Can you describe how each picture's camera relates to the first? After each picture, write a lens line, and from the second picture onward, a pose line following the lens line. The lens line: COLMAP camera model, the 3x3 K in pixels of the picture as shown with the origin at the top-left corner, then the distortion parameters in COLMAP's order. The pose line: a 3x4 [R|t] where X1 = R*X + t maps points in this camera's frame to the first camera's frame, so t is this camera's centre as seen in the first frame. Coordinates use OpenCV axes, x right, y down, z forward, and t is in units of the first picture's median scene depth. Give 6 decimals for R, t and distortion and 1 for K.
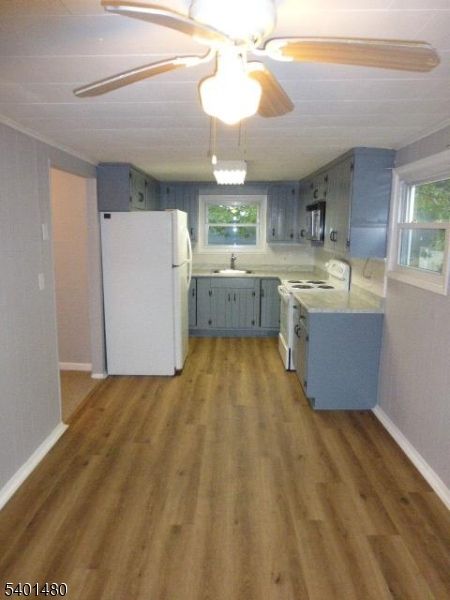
lens RADIAL K [[435.7, 0, 219.7], [0, 435.7, 297.7], [0, 0, 1]] dist [-0.029961, 0.022082]
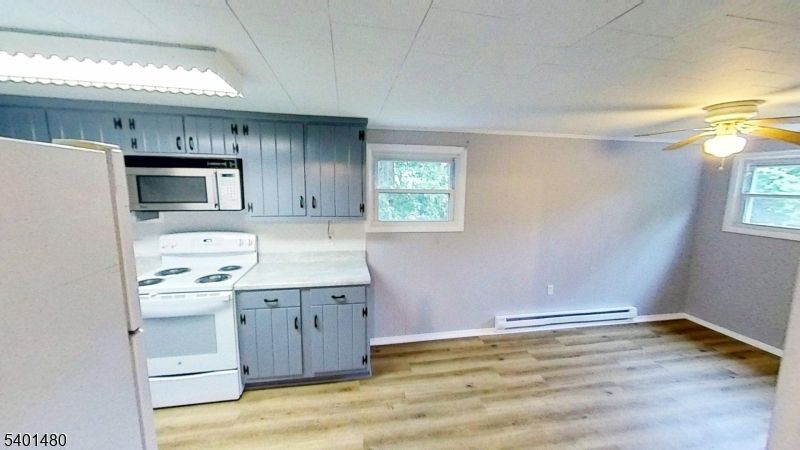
lens RADIAL K [[292.9, 0, 403.0], [0, 292.9, 222.2], [0, 0, 1]] dist [0.002867, -0.000827]
pose [[-0.210032, -0.119527, 0.970361, -0.364557], [0.144909, 0.977731, 0.151800, -0.160410], [-0.966896, 0.172496, -0.188034, 0.904433]]
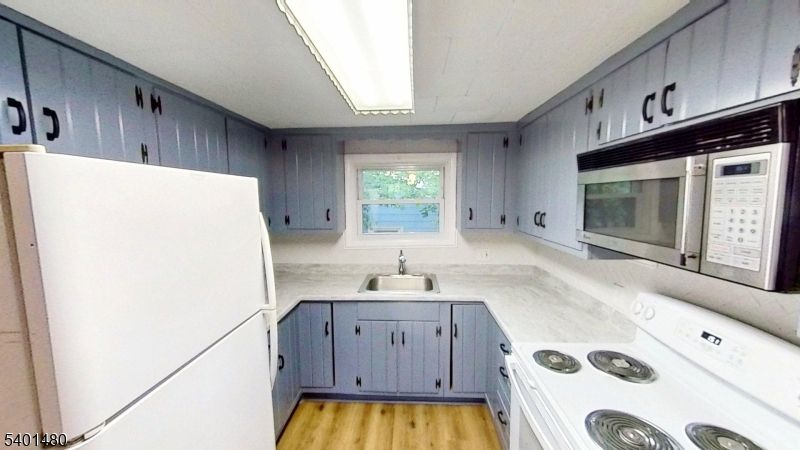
lens RADIAL K [[292.9, 0, 401.7], [0, 292.9, 227.3], [0, 0, 1]] dist [0.002867, -0.000827]
pose [[0.999812, -0.014067, -0.013365, 0.058224], [0.013283, 0.998287, -0.056981, -0.170463], [0.014143, 0.056793, 0.998286, 0.937422]]
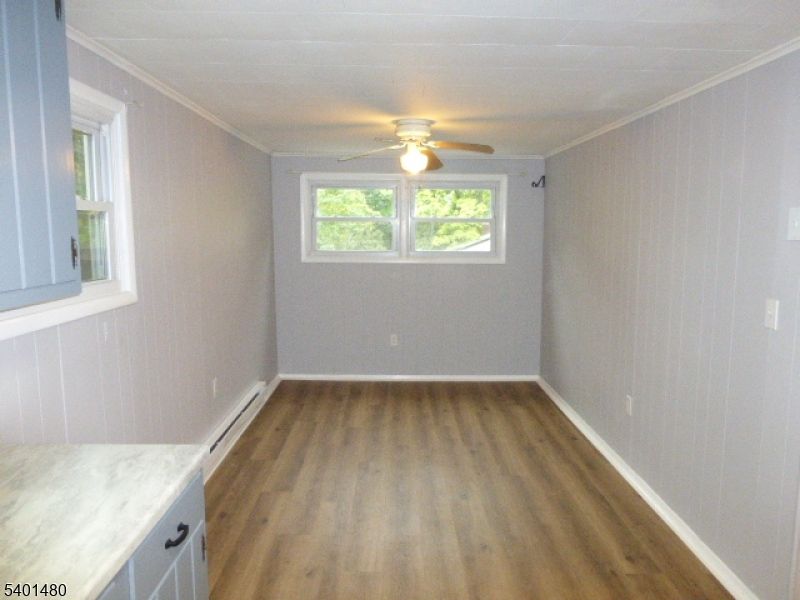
lens RADIAL K [[580.9, 0, 396.2], [0, 580.9, 306.4], [0, 0, 1]] dist [-0.029961, 0.022082]
pose [[-0.999434, -0.002987, -0.033518, 0.064890], [-0.012615, 0.956670, 0.290900, -0.183252], [0.031197, 0.291158, -0.956166, 1.227447]]
